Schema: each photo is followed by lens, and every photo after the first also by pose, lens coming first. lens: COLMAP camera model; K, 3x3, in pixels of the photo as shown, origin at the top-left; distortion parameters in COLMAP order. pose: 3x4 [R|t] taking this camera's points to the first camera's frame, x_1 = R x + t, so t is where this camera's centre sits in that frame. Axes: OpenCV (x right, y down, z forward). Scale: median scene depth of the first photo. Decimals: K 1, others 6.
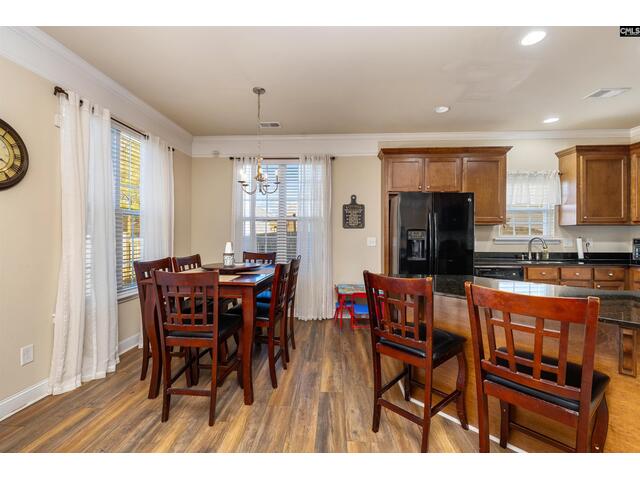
lens RADIAL K [[285.7, 0, 317.6], [0, 285.7, 235.3], [0, 0, 1]] dist [-0.000569, 0.000000]
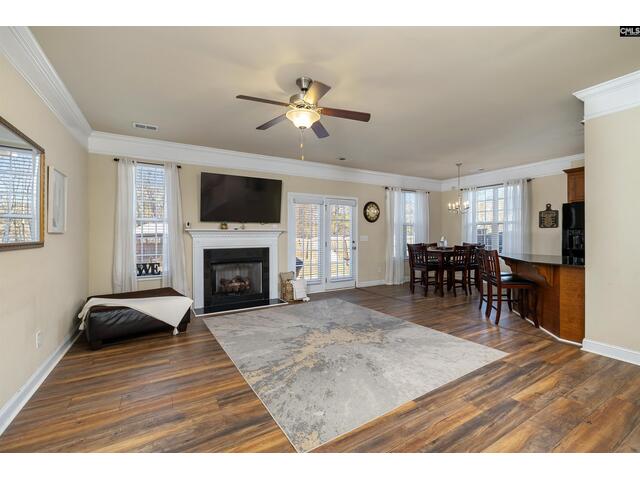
lens RADIAL K [[285.7, 0, 317.6], [0, 285.7, 235.3], [0, 0, 1]] dist [-0.000569, 0.000000]
pose [[0.558745, 0.001058, -0.829339, 0.718259], [0.005153, 0.999975, 0.004747, -0.001181], [0.829324, -0.006926, 0.558726, -0.780198]]
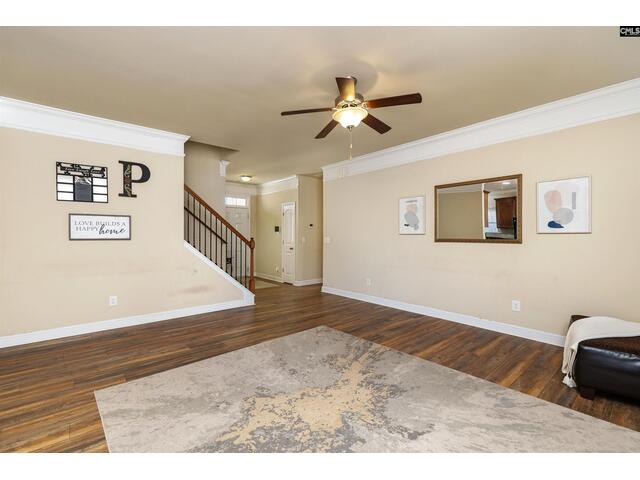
lens RADIAL K [[276.1, 0, 313.3], [0, 276.1, 237.6], [0, 0, 1]] dist [-0.001146, -0.000021]
pose [[-0.682461, -0.009325, 0.730863, -0.355537], [-0.003074, 0.999946, 0.009888, 0.003031], [-0.730916, 0.004501, -0.682453, 0.141646]]
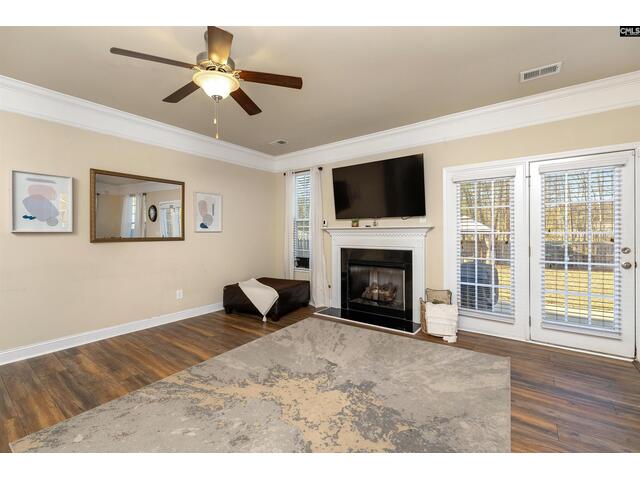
lens RADIAL K [[285.7, 0, 317.6], [0, 285.7, 235.3], [0, 0, 1]] dist [-0.000569, 0.000000]
pose [[-0.555415, 0.004881, -0.831559, 0.449665], [0.001824, 0.999988, 0.004651, 0.004511], [0.831572, 0.001067, -0.555417, 0.082191]]
